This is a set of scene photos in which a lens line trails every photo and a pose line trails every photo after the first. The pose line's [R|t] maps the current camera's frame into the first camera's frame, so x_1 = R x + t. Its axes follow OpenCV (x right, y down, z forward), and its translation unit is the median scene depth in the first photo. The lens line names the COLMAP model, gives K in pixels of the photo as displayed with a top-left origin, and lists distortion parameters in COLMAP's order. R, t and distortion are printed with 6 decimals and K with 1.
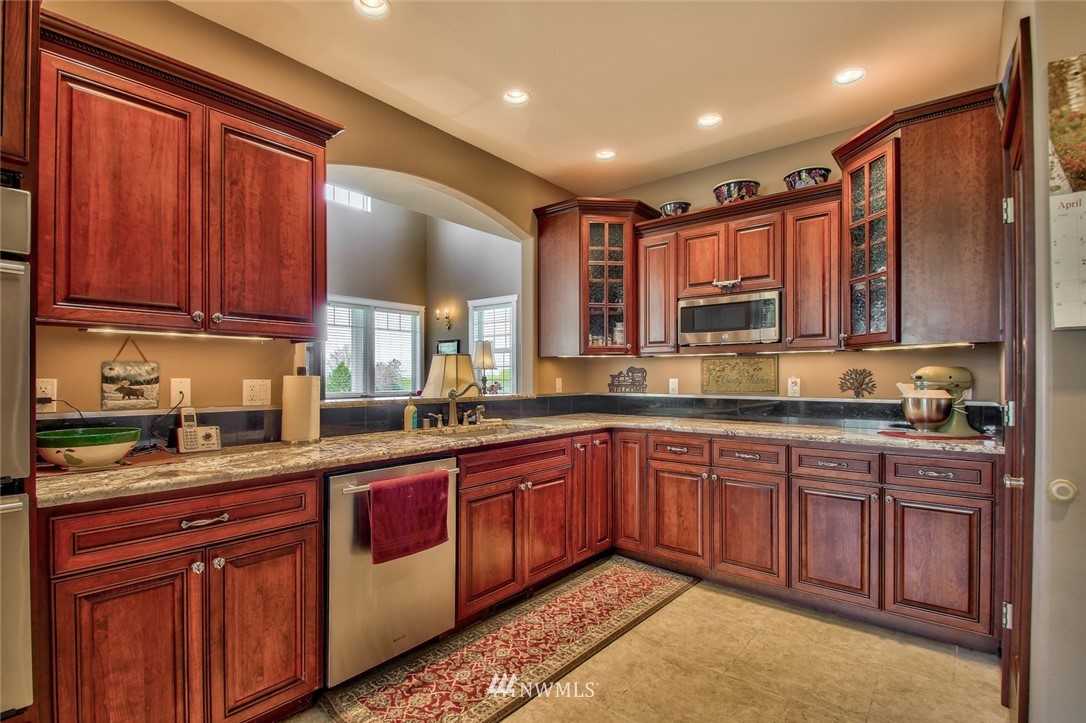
lens RADIAL K [[510.1, 0, 541.7], [0, 510.1, 379.3], [0, 0, 1]] dist [0.001692, -0.000019]
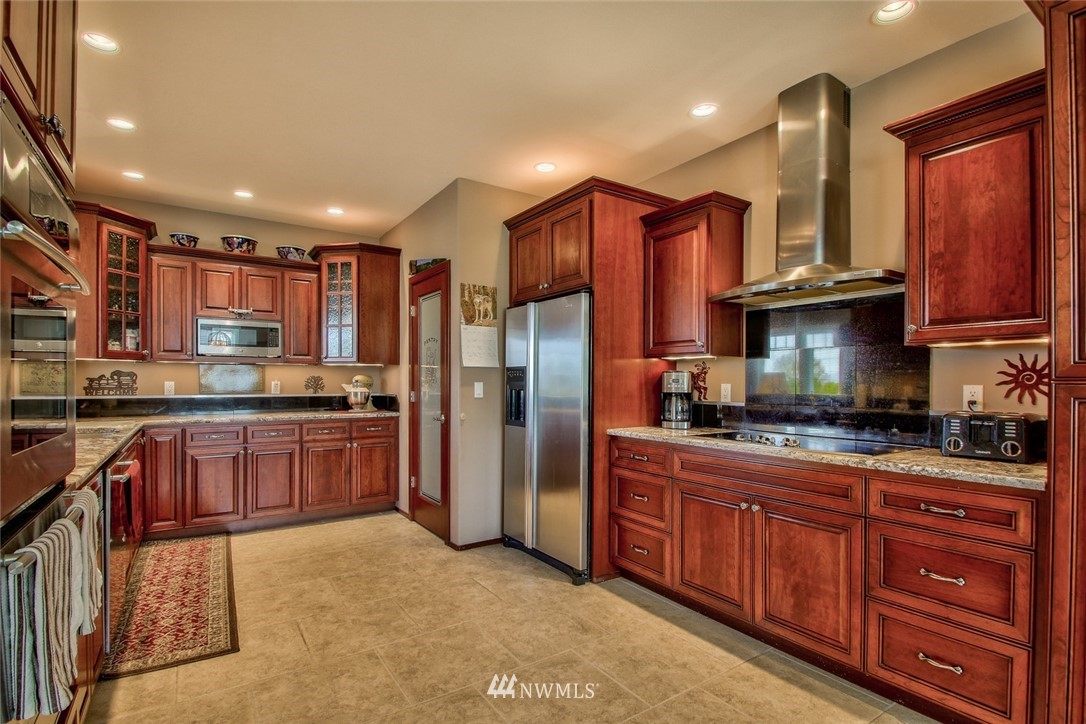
lens RADIAL K [[510.1, 0, 541.7], [0, 510.1, 379.8], [0, 0, 1]] dist [0.001692, -0.000019]
pose [[0.267389, 0.005200, 0.963575, -0.801181], [0.002511, 0.999978, -0.006093, 0.004396], [-0.963585, 0.004049, 0.267370, -0.146388]]
